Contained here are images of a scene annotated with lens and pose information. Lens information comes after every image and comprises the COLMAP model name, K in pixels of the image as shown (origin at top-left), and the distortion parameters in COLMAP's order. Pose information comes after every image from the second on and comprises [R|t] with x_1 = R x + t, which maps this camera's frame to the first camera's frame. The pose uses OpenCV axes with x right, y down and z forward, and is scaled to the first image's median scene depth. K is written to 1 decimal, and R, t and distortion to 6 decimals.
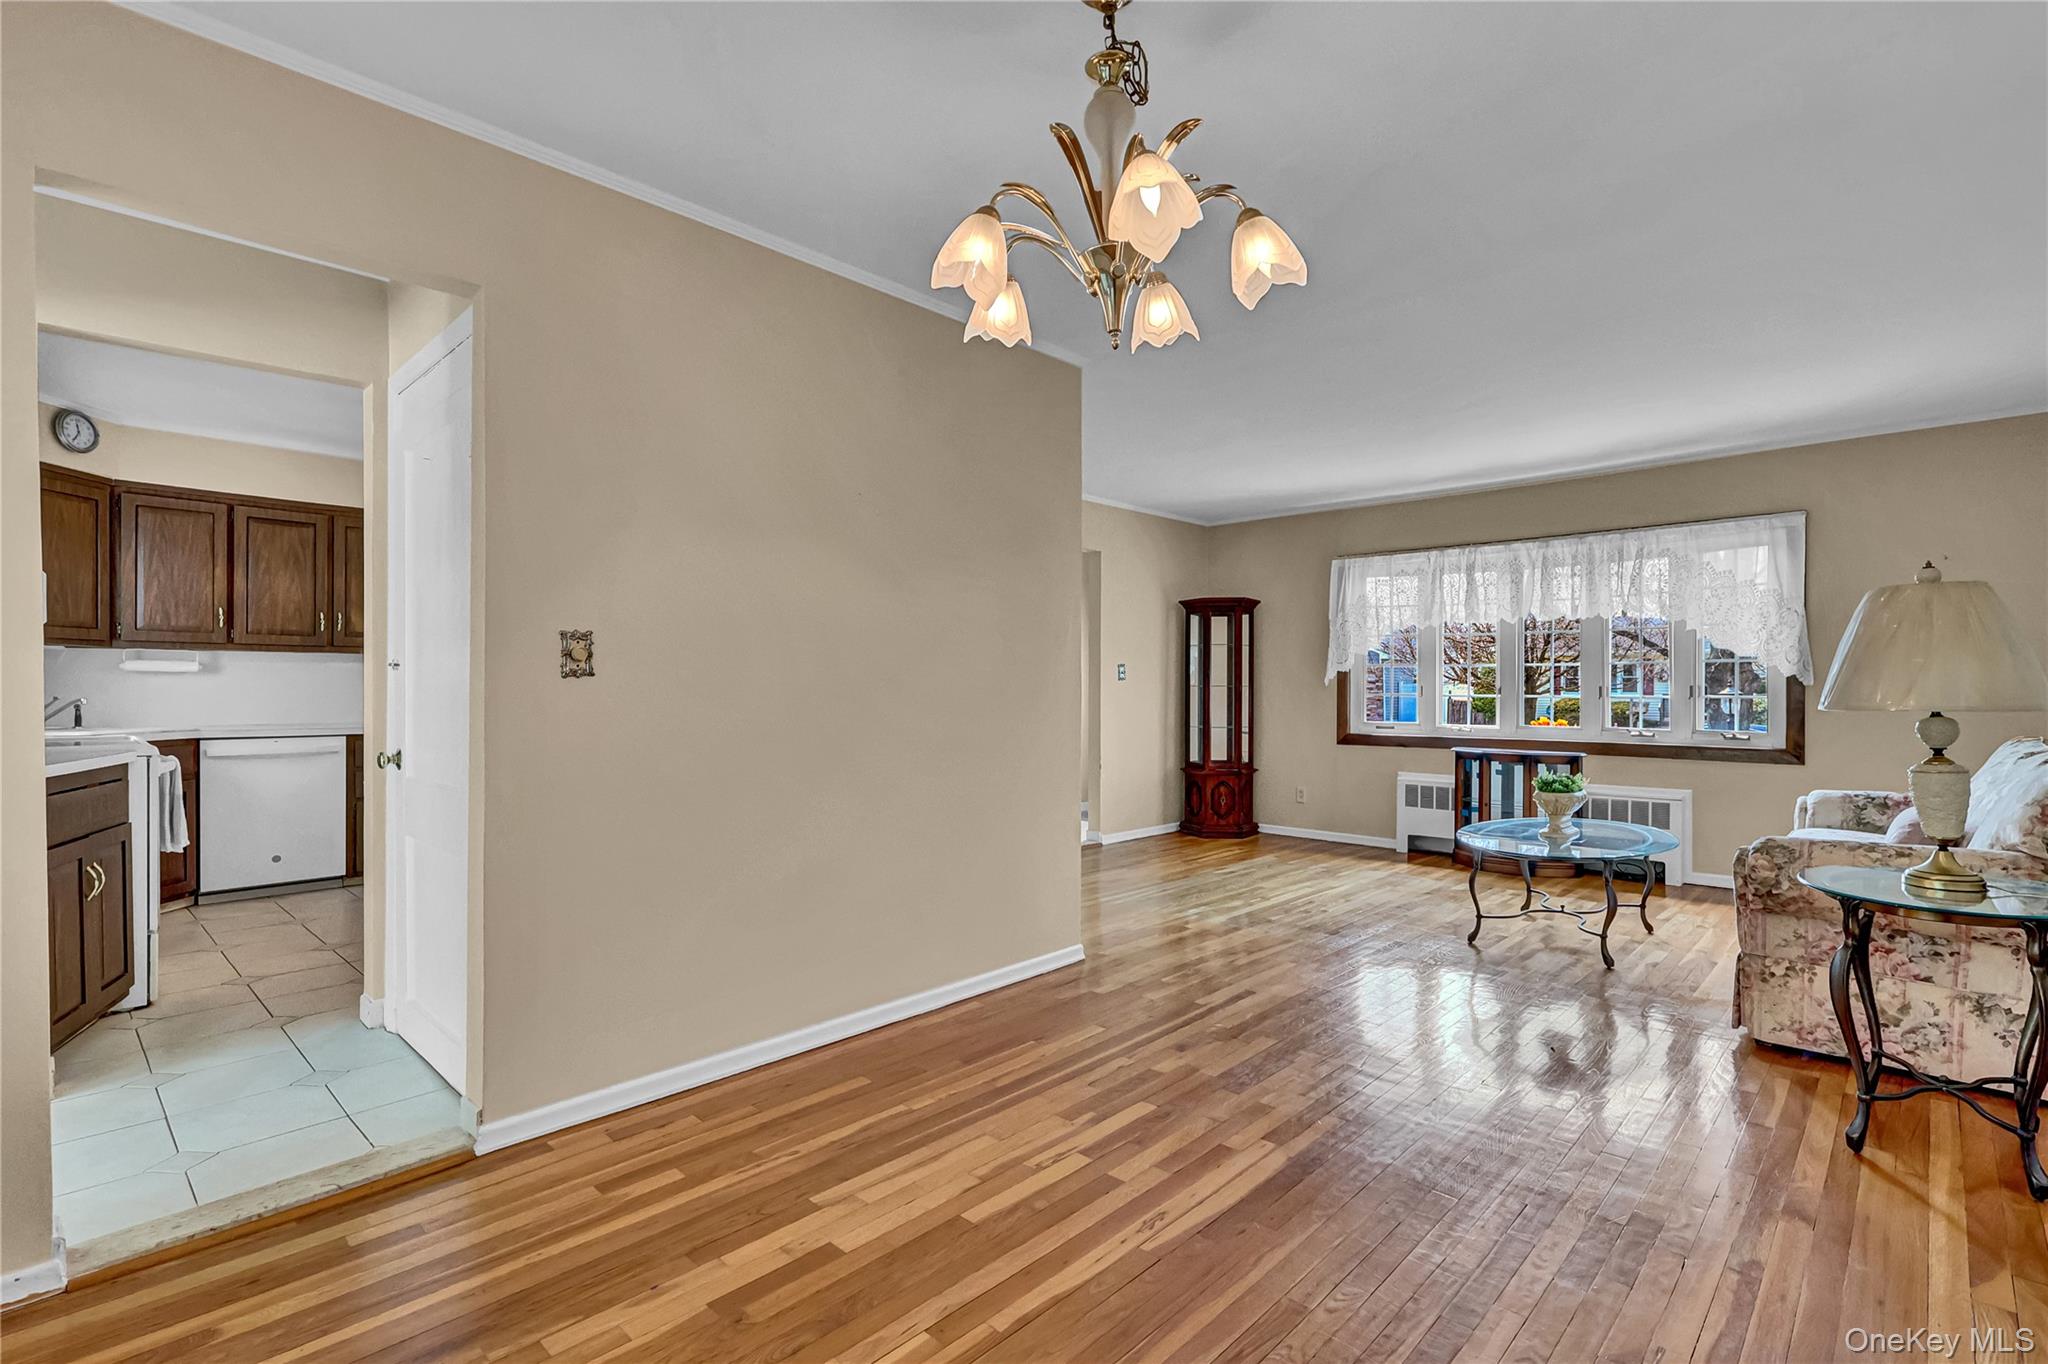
lens RADIAL K [[952.9, 0, 1028.0], [0, 952.9, 688.8], [0, 0, 1]] dist [-0.002384, 0.001592]
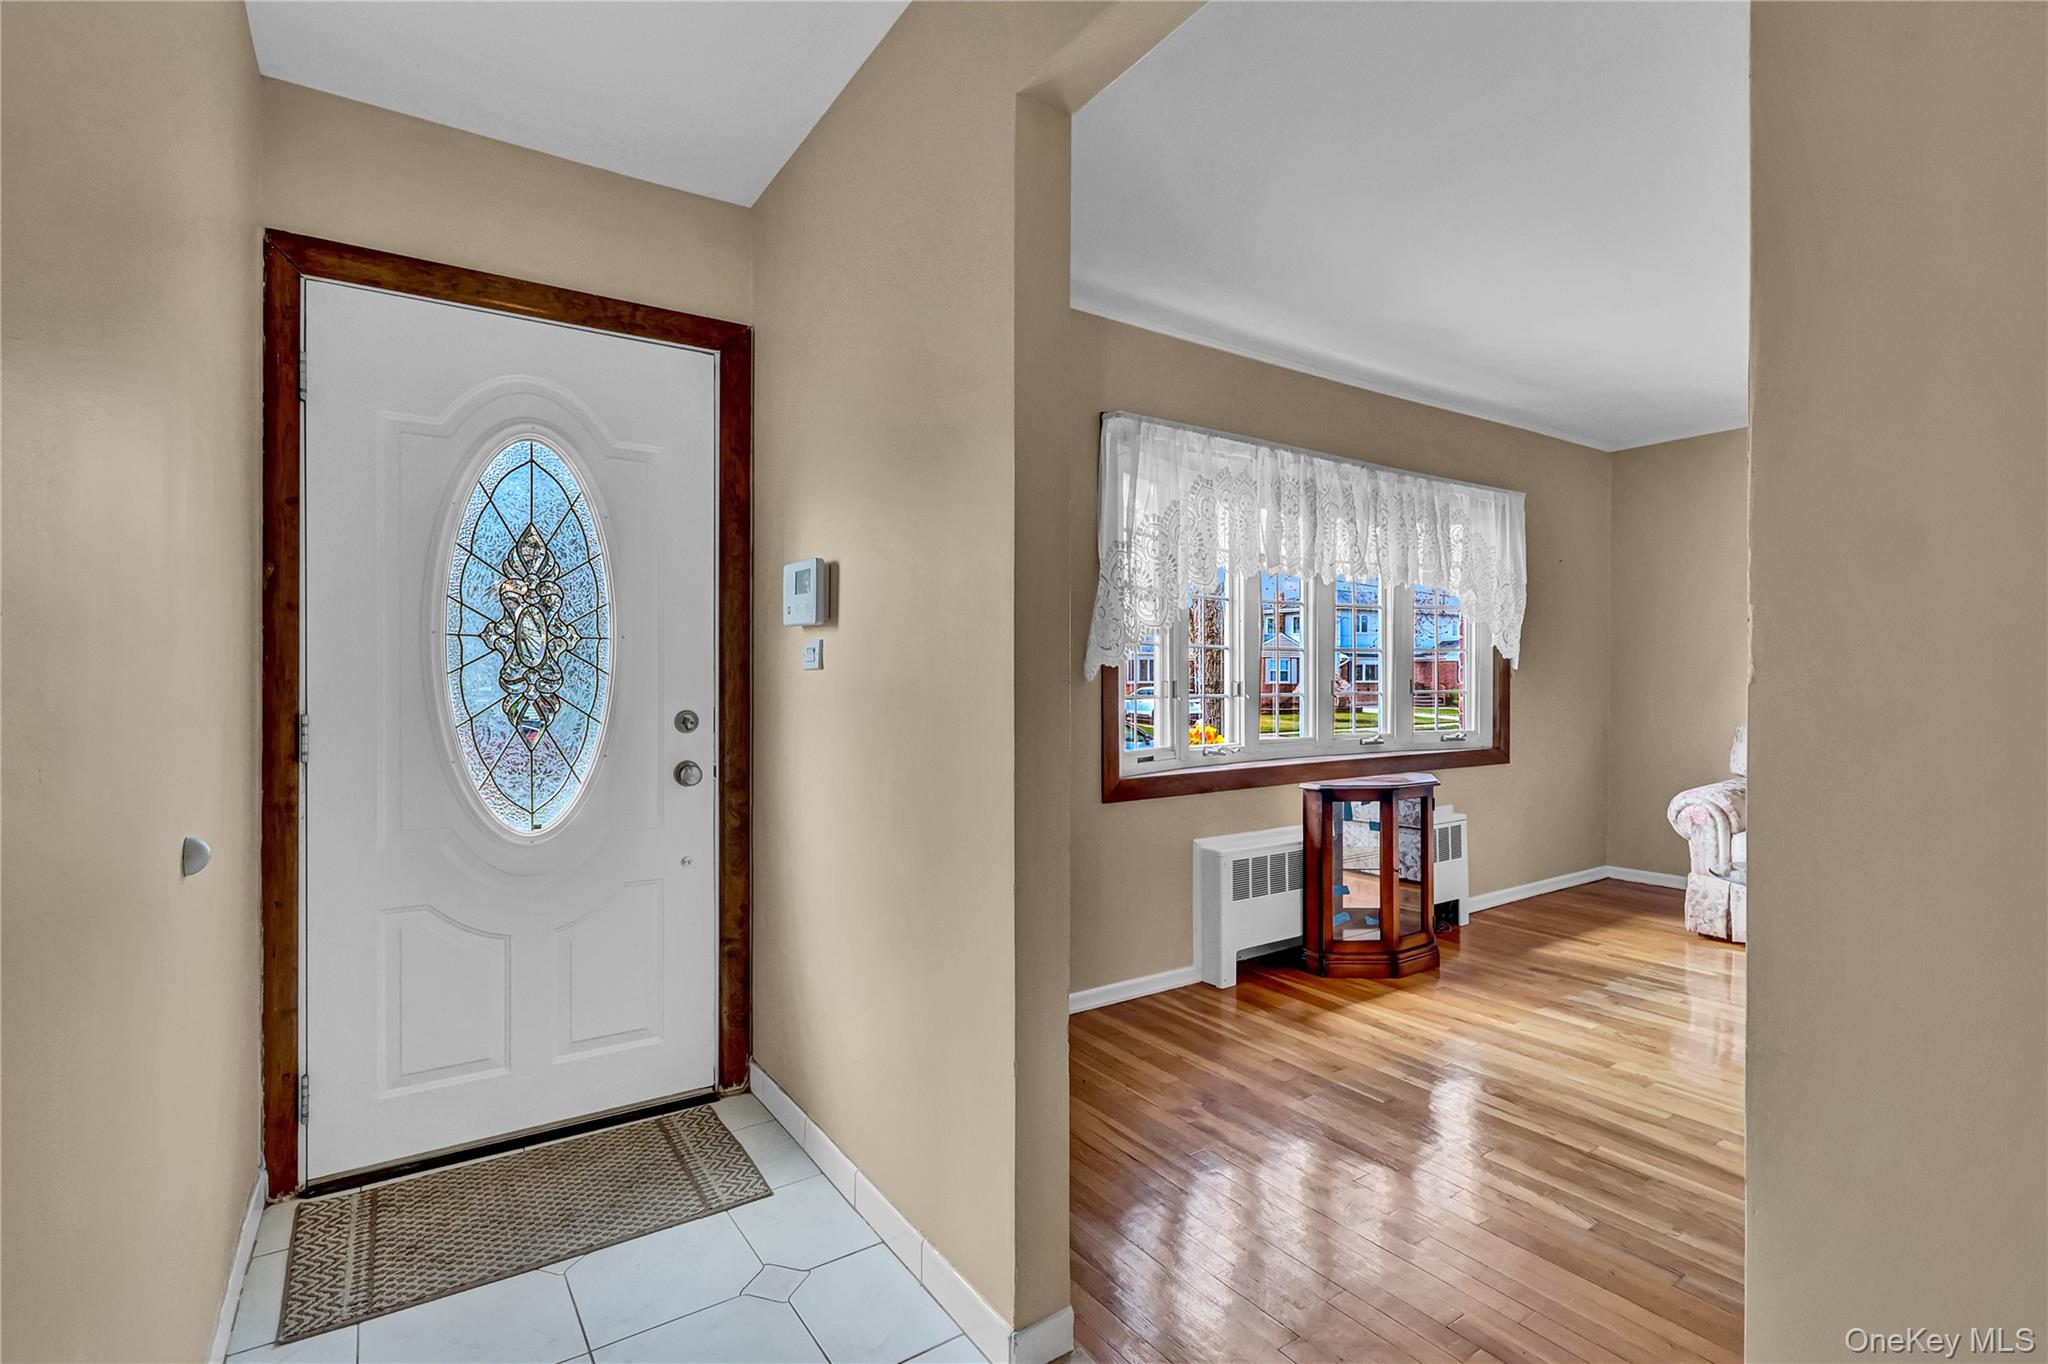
lens RADIAL K [[952.9, 0, 1038.5], [0, 952.9, 680.4], [0, 0, 1]] dist [-0.002384, 0.001592]
pose [[0.204476, -0.009424, 0.978826, -0.186784], [0.002170, 0.999956, 0.009175, -0.010303], [-0.978869, 0.000248, 0.204487, 1.137638]]
